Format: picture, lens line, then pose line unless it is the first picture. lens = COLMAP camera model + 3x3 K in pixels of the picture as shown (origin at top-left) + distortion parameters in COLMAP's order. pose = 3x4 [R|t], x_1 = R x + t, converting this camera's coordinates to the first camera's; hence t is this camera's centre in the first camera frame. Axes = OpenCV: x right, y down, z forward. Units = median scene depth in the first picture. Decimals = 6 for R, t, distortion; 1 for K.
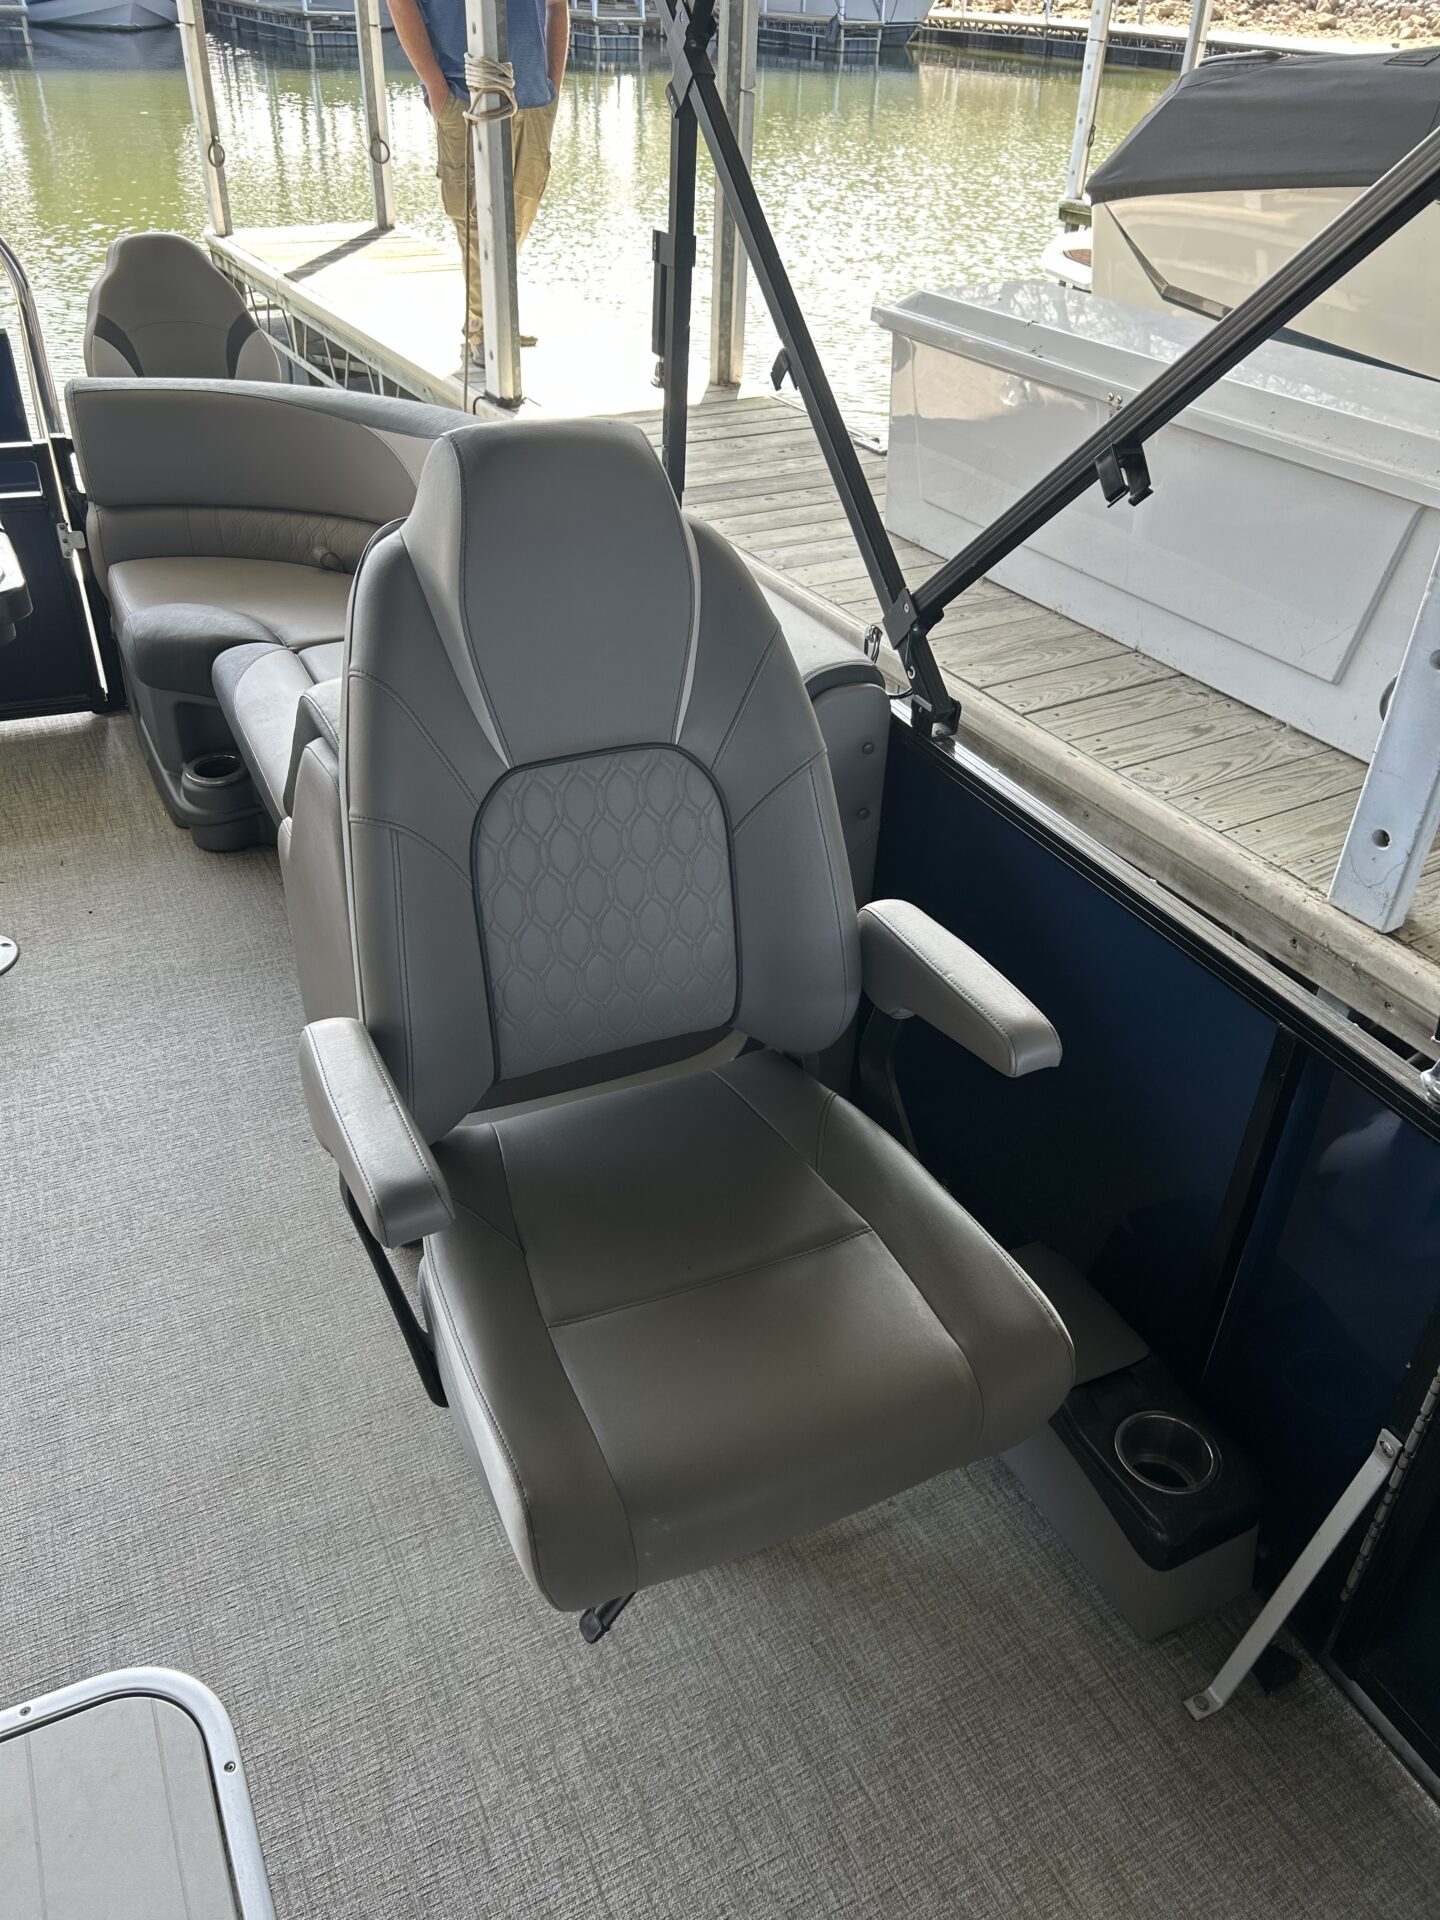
lens RADIAL K [[1411.1, 0, 720.0], [0, 1411.1, 960.0], [0, 0, 1]] dist [-0.003371, -0.003926]
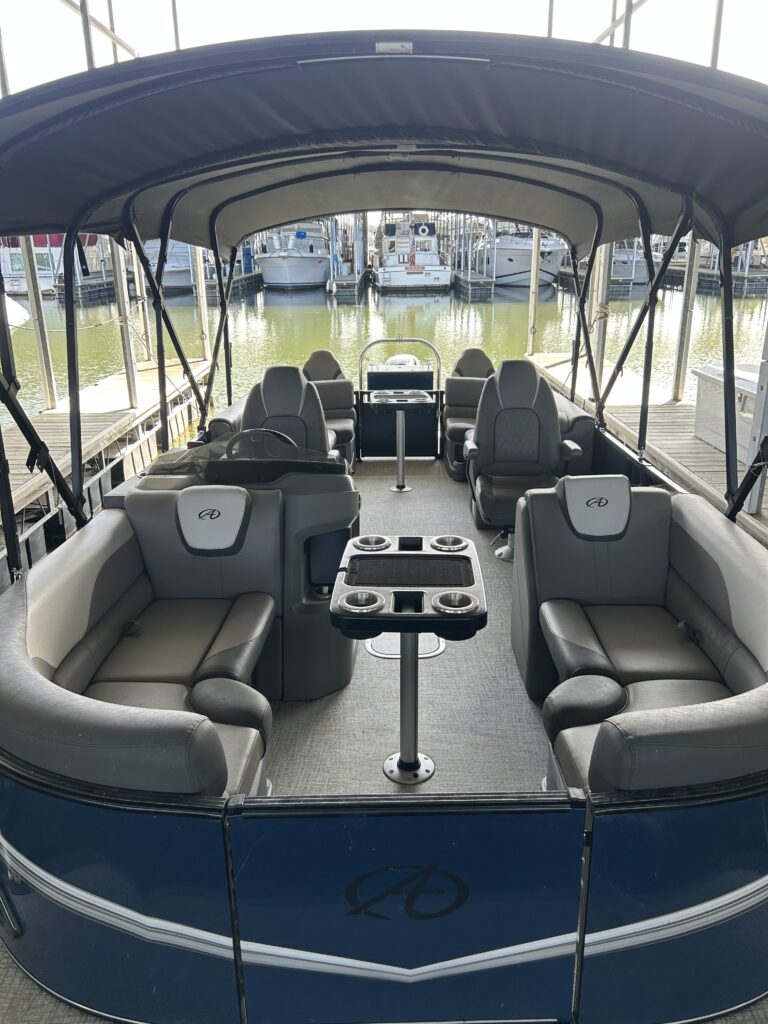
lens RADIAL K [[752.6, 0, 384.0], [0, 752.6, 512.0], [0, 0, 1]] dist [-0.003371, -0.003926]
pose [[0.887084, 0.086376, -0.453455, 0.501762], [-0.215076, 0.946534, -0.240450, 0.646251], [0.408441, 0.310826, 0.858232, -1.038227]]
